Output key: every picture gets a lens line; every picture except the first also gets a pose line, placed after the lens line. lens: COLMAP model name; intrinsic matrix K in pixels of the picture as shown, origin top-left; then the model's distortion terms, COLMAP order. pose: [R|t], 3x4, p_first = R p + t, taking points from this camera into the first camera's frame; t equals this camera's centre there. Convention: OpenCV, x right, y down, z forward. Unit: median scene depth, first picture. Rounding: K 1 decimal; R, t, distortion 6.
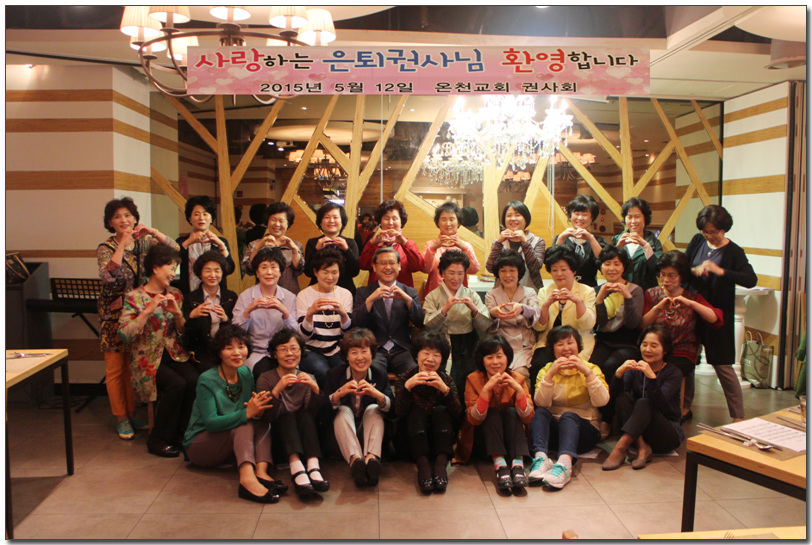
lens RADIAL K [[665.2, 0, 410.0], [0, 665.2, 272.2], [0, 0, 1]] dist [-0.148257, 0.134373]
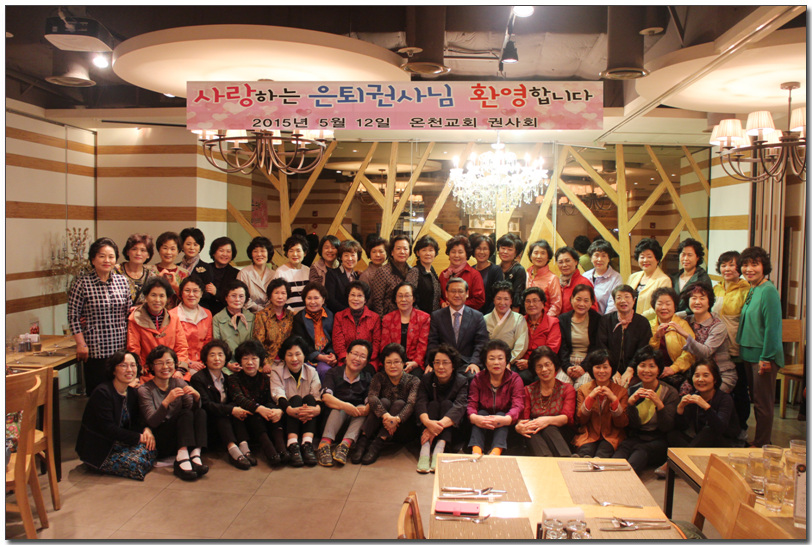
lens RADIAL K [[665.2, 0, 410.0], [0, 665.2, 272.2], [0, 0, 1]] dist [-0.148257, 0.134373]
pose [[0.990342, 0.023433, -0.136650, 0.138805], [-0.025648, 0.999566, -0.014469, -0.016754], [0.136252, 0.017834, 0.990514, -0.225070]]
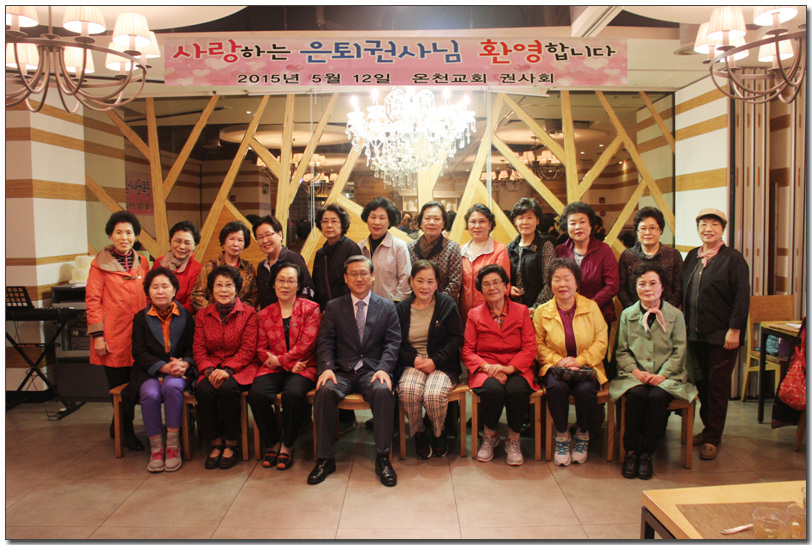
lens RADIAL K [[664.3, 0, 406.0], [0, 664.3, 272.5], [0, 0, 1]] dist [-0.157026, 0.144240]
pose [[0.997829, -0.010166, -0.065067, 0.175299], [0.009896, 0.999941, -0.004467, -0.001387], [0.065108, 0.003814, 0.997871, 0.039116]]
